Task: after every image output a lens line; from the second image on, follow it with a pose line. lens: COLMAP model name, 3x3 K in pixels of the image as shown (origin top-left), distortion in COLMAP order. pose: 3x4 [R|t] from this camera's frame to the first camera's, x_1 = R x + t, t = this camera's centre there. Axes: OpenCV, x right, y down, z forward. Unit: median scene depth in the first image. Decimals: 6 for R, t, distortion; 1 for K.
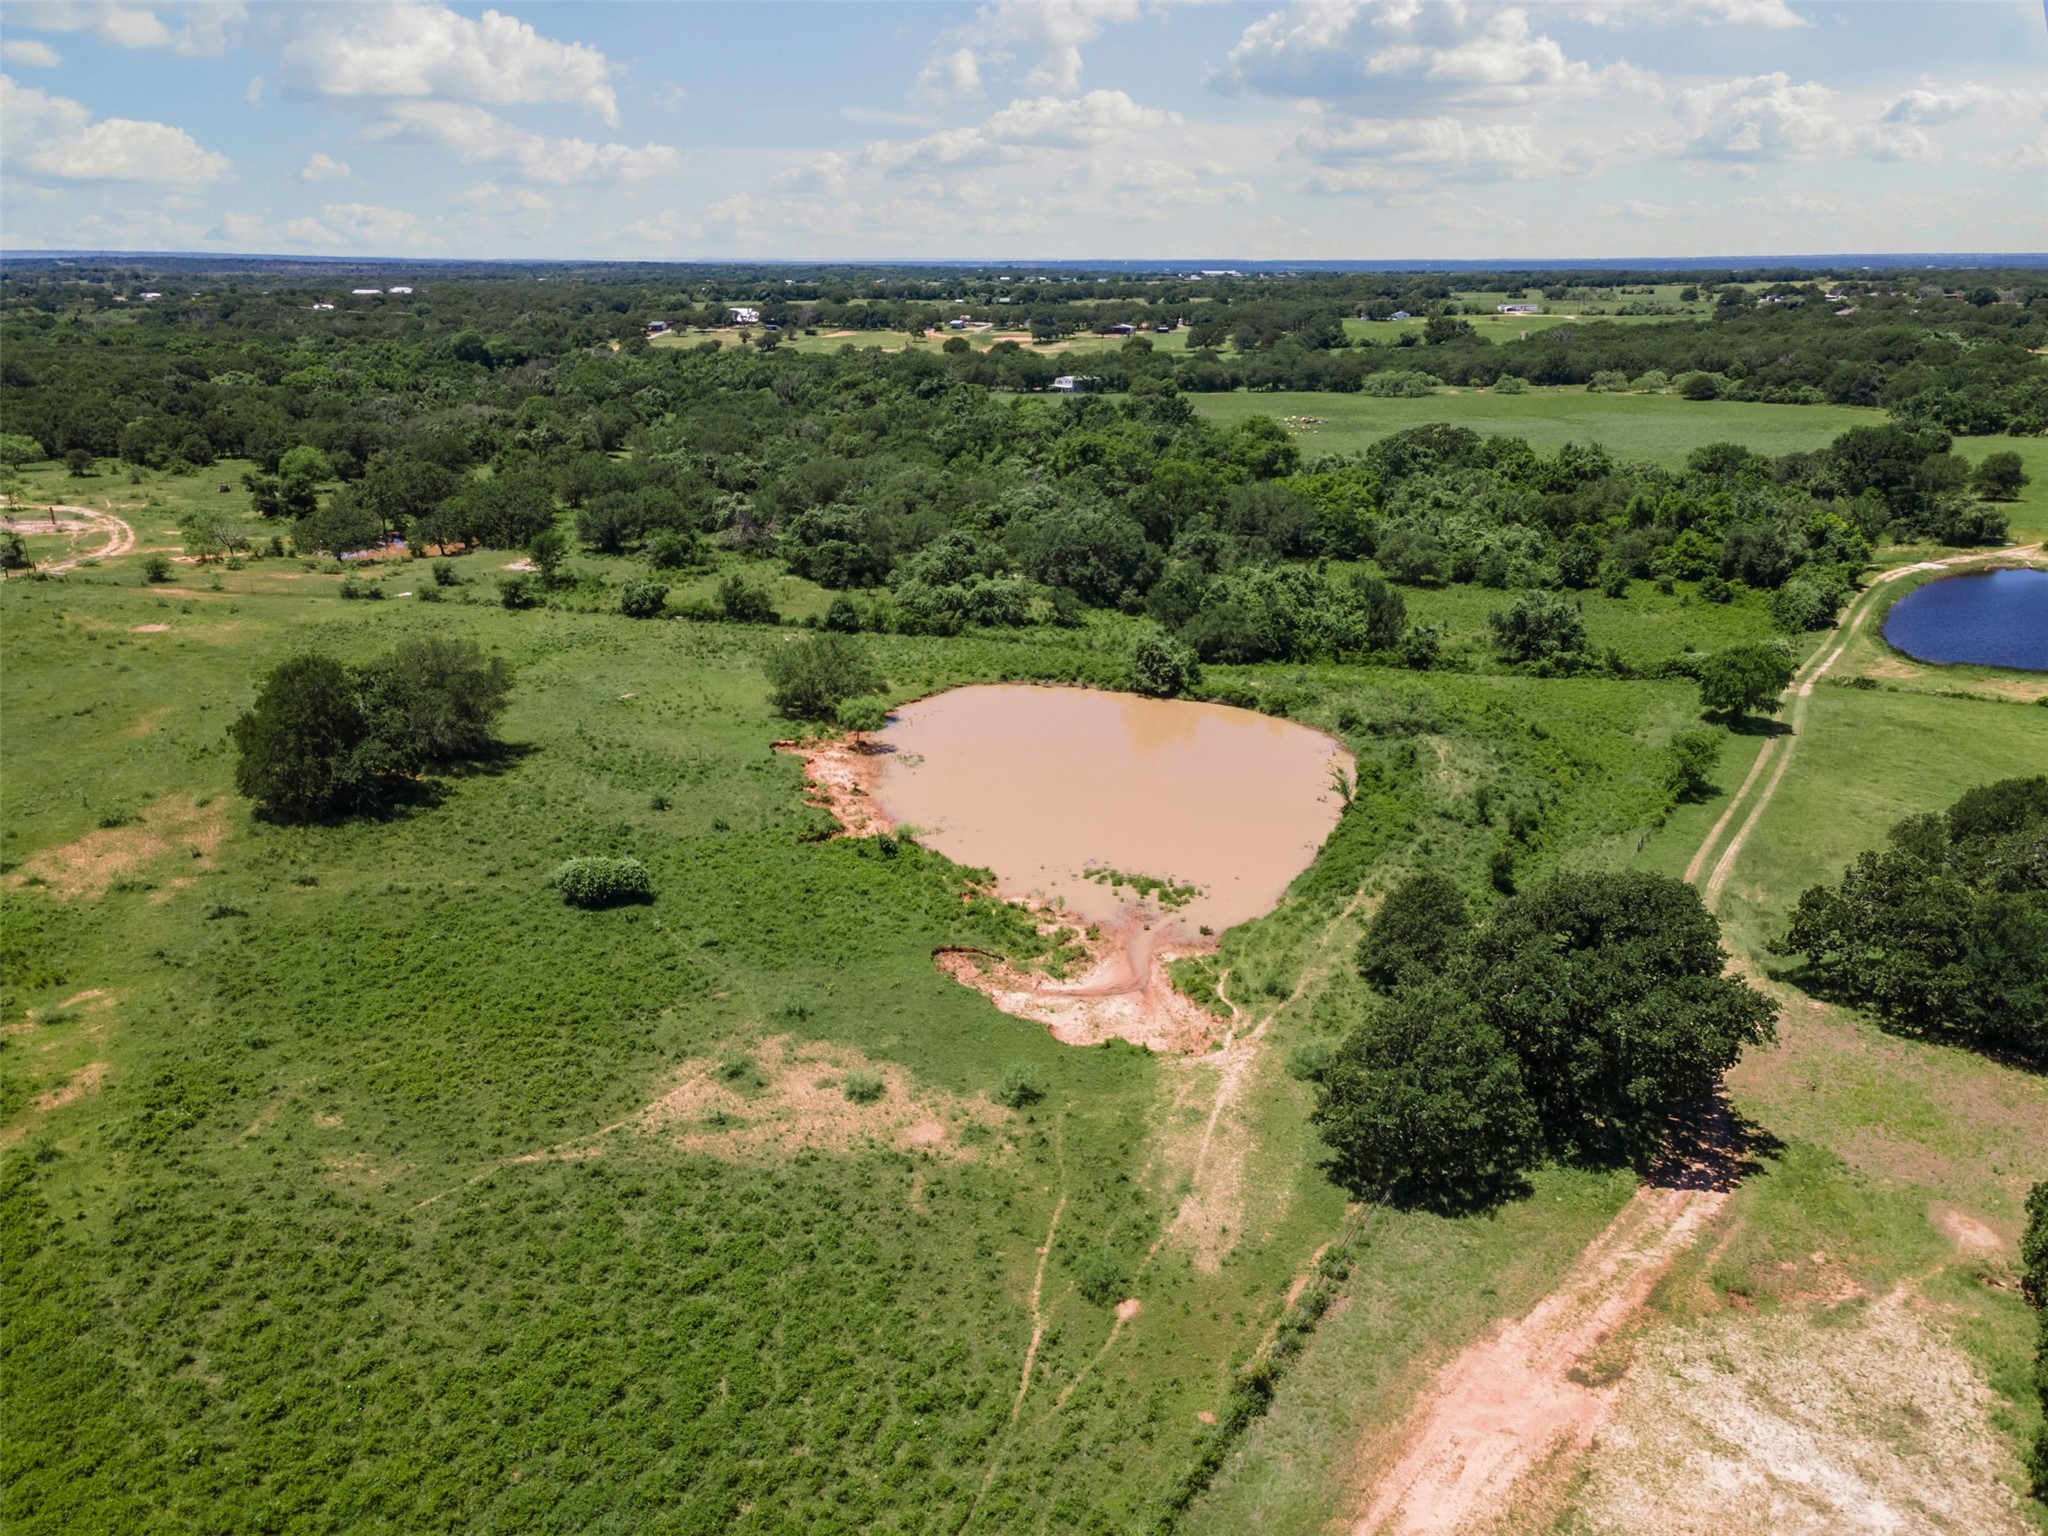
lens RADIAL K [[1538.9, 0, 1023.7], [0, 1538.9, 766.4], [0, 0, 1]] dist [0.017102, 0.045652]
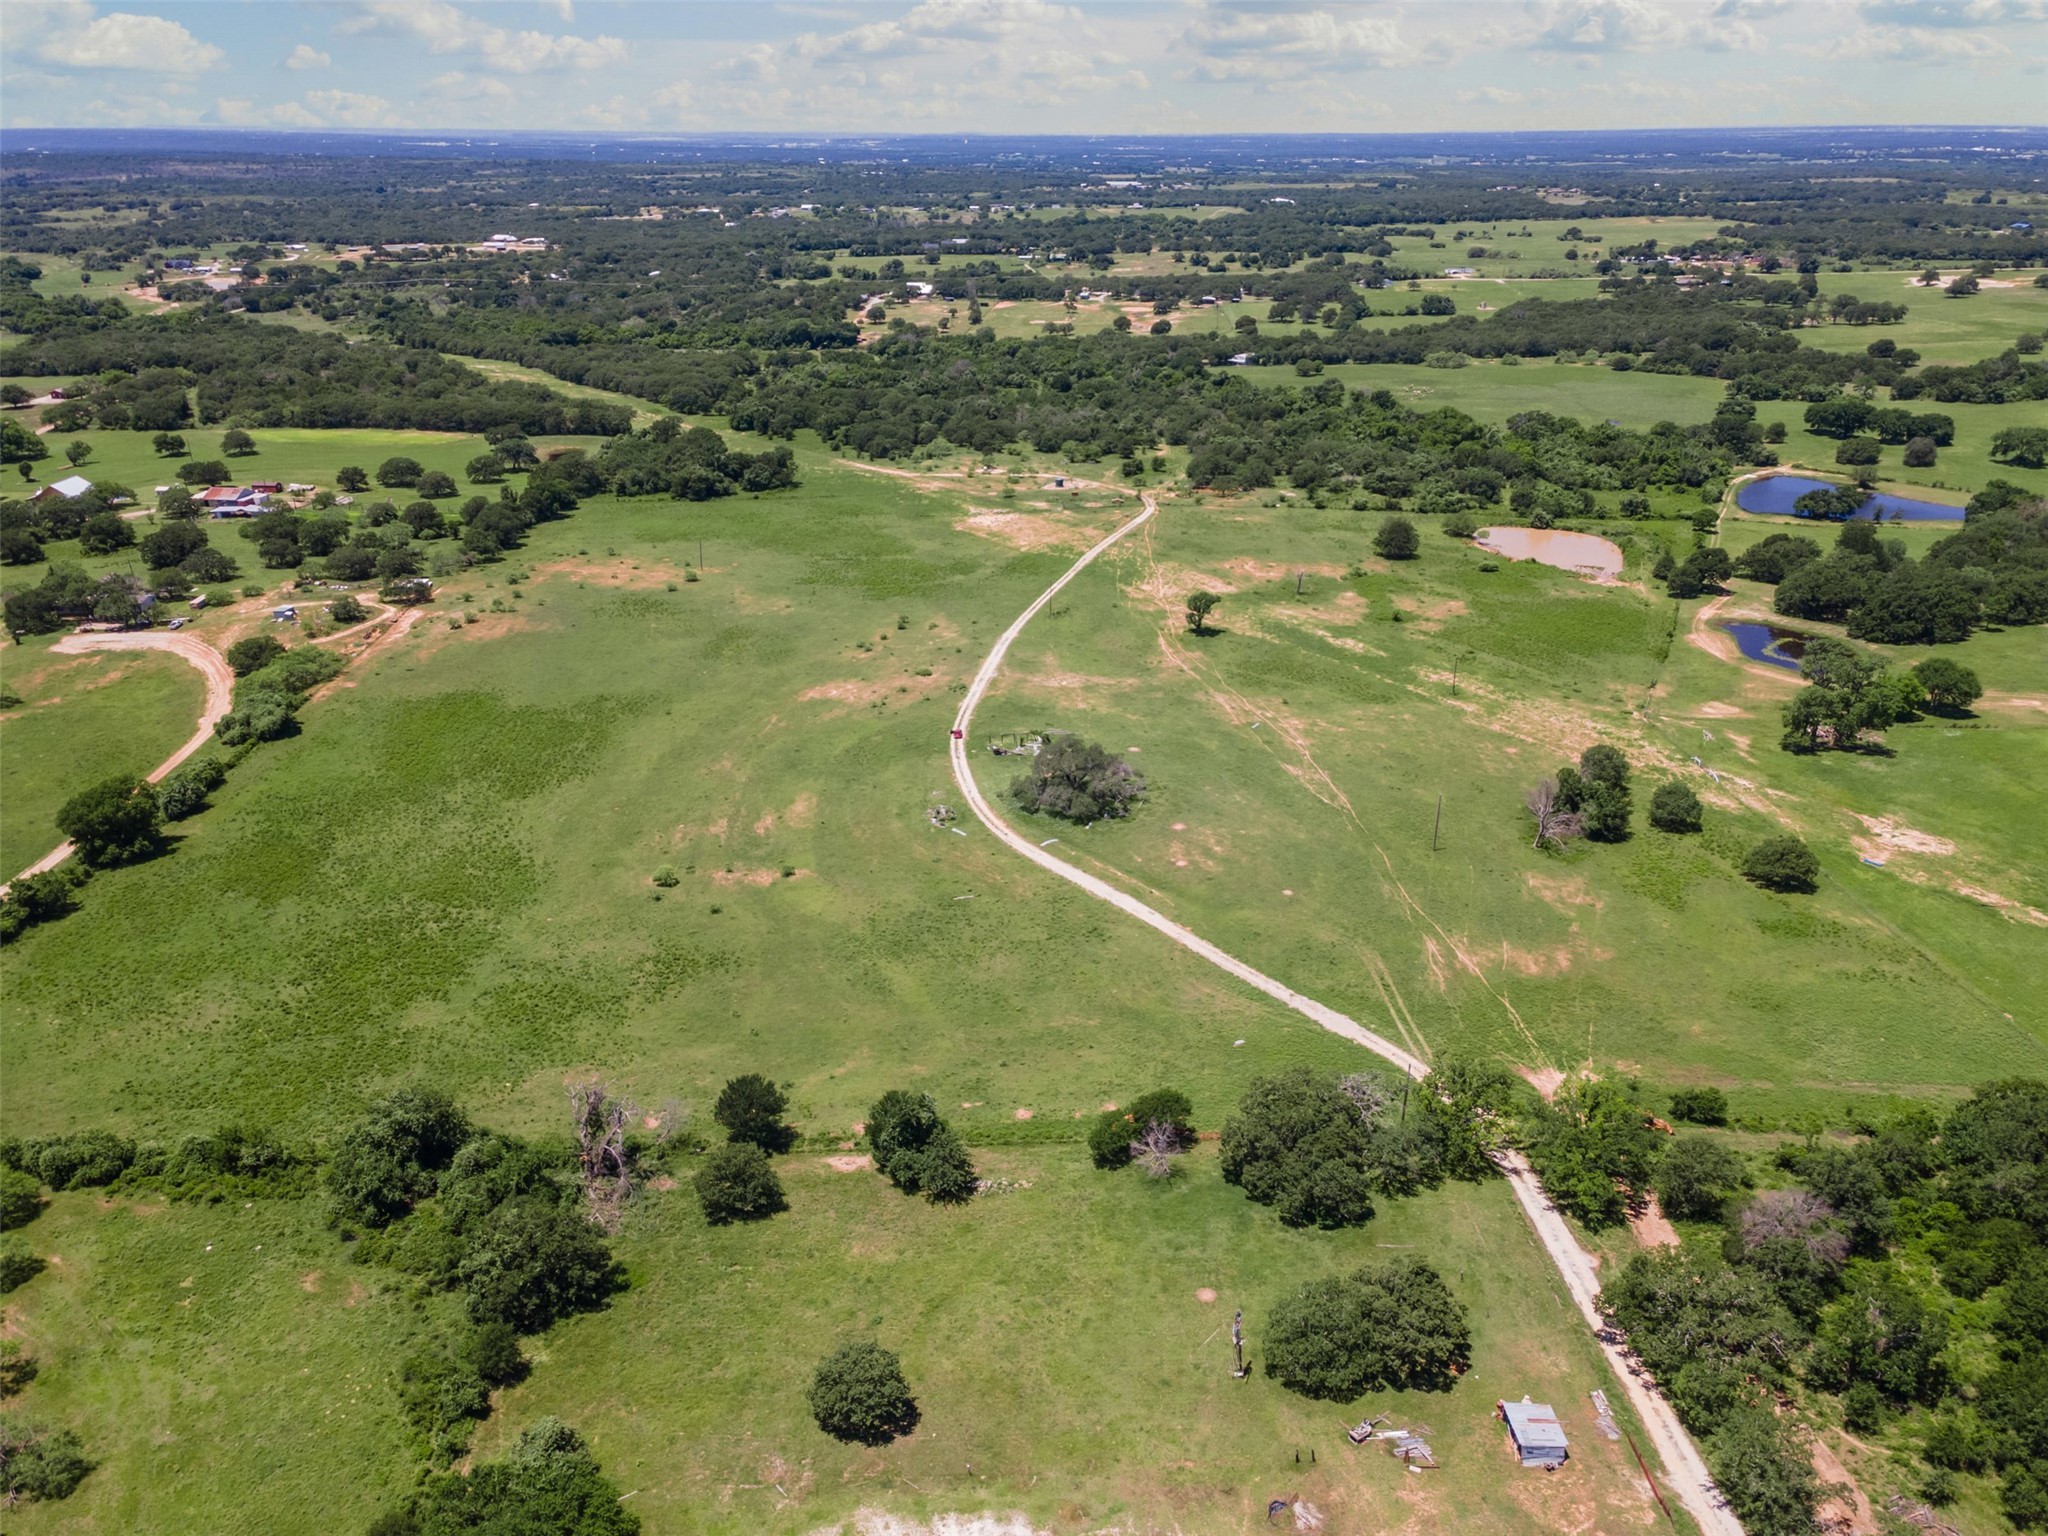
lens RADIAL K [[1538.9, 0, 1022.2], [0, 1538.9, 769.9], [0, 0, 1]] dist [0.017102, 0.045652]
pose [[0.993960, -0.045687, 0.099783, -0.945202], [0.037901, 0.996187, 0.078581, 0.115738], [-0.102993, -0.074325, 0.991901, -1.540108]]
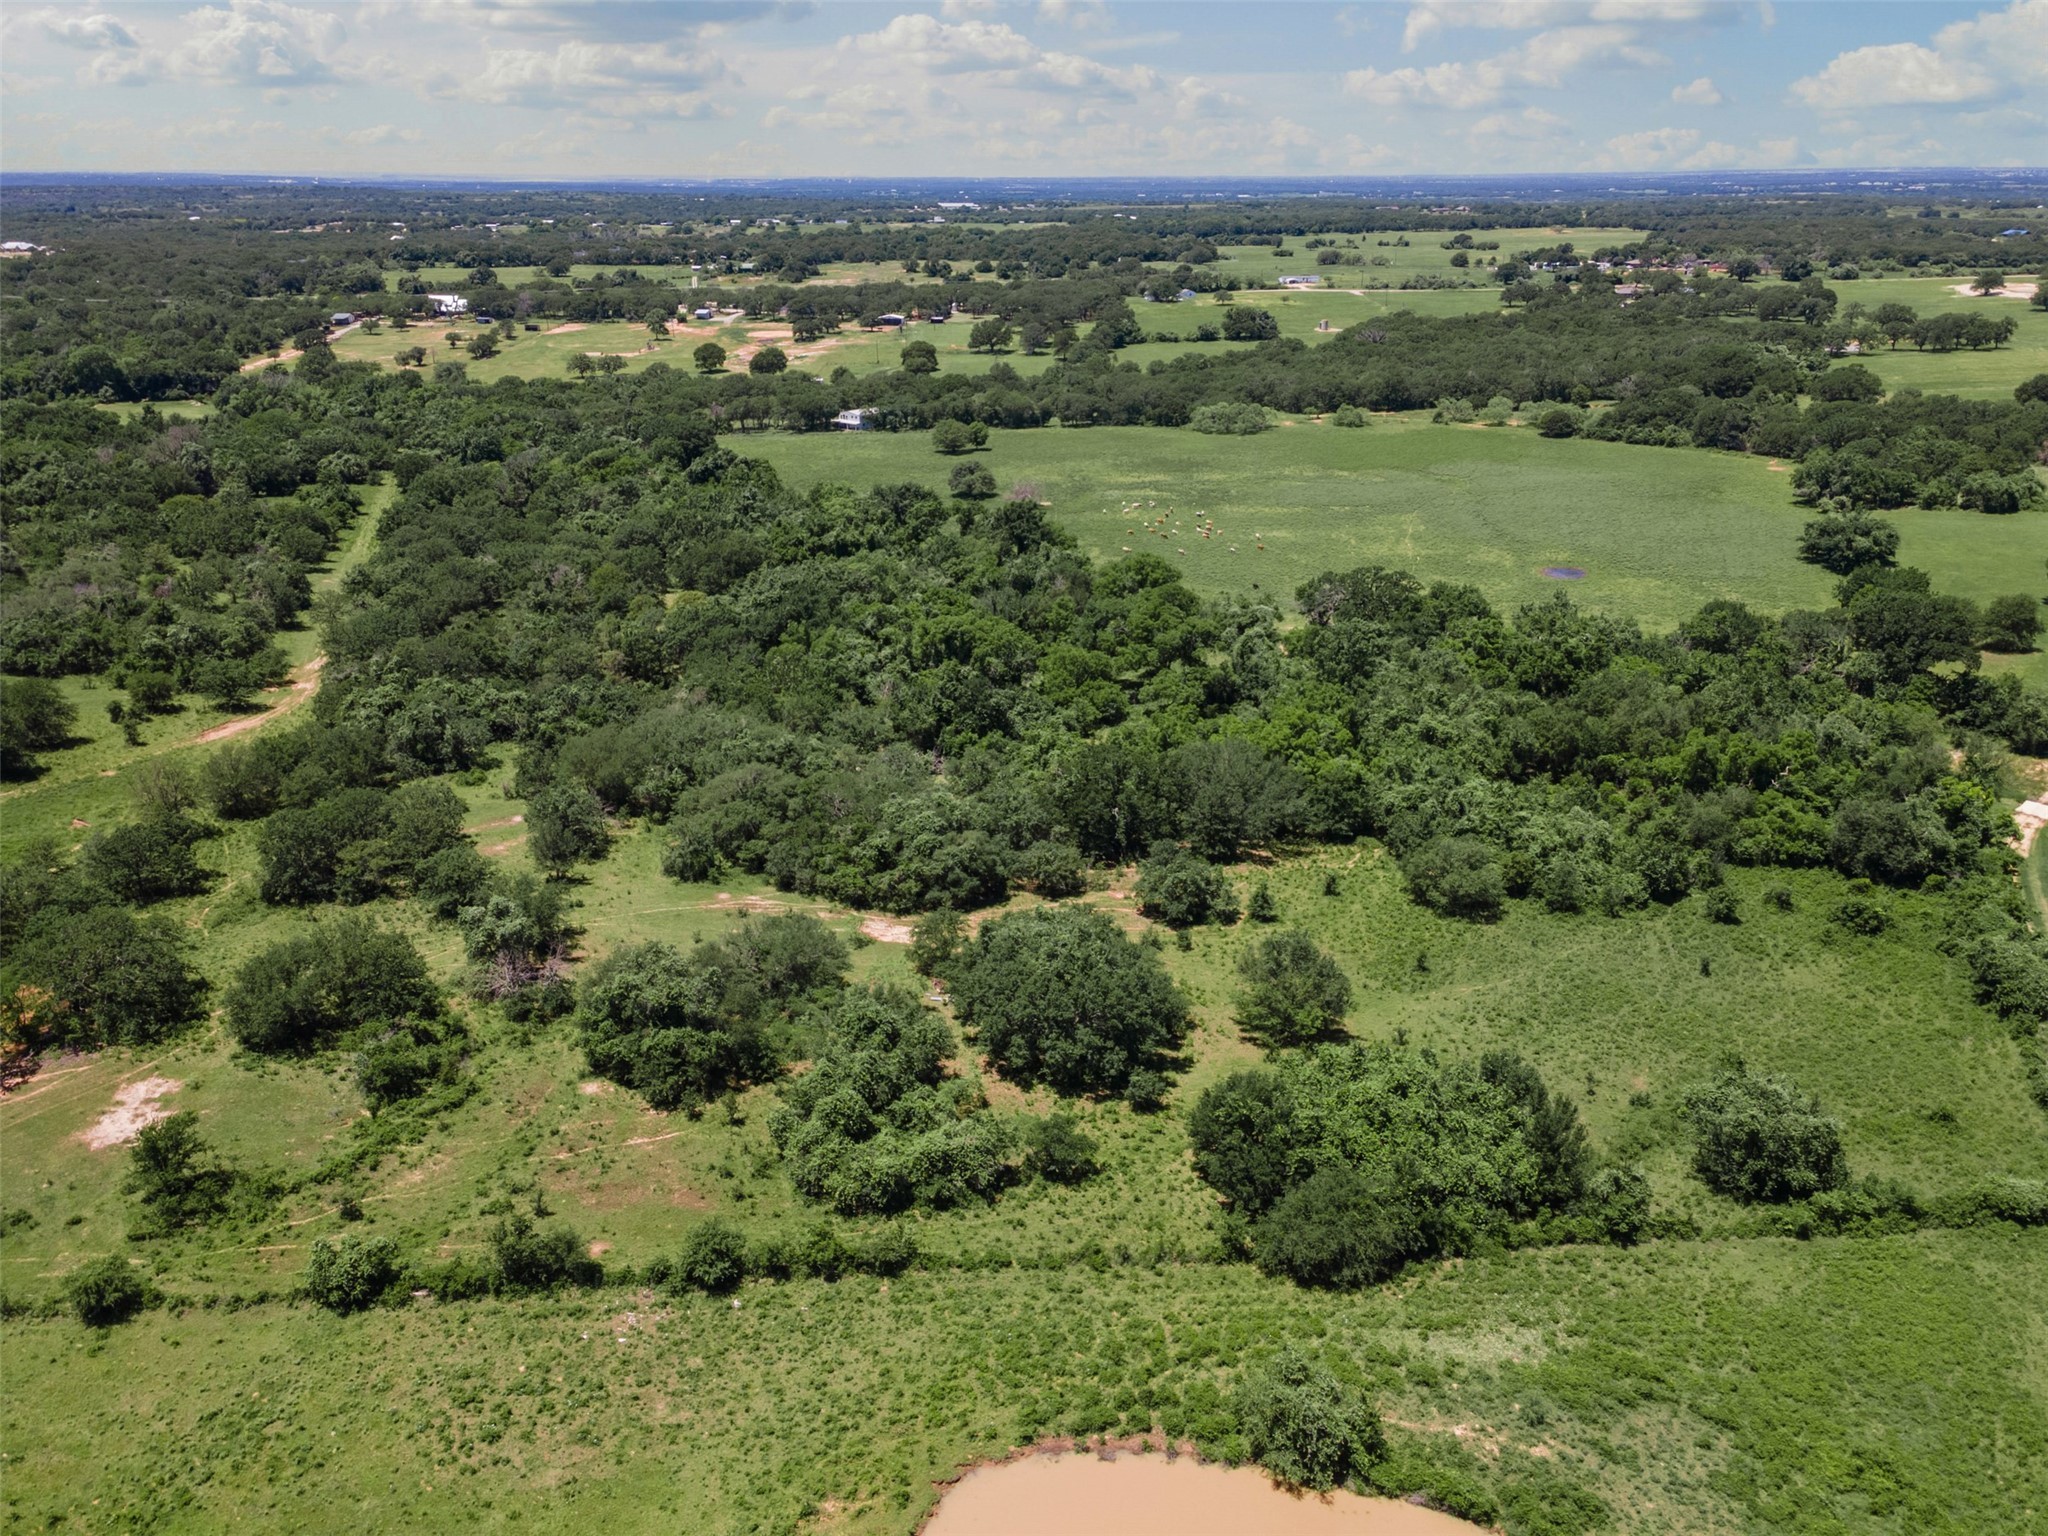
lens RADIAL K [[1538.9, 0, 1036.7], [0, 1538.9, 769.7], [0, 0, 1]] dist [0.017102, 0.045652]
pose [[0.984425, -0.067103, 0.162498, -0.059358], [0.058804, 0.996733, 0.055361, -0.232395], [-0.165682, -0.044943, 0.985155, 0.304111]]
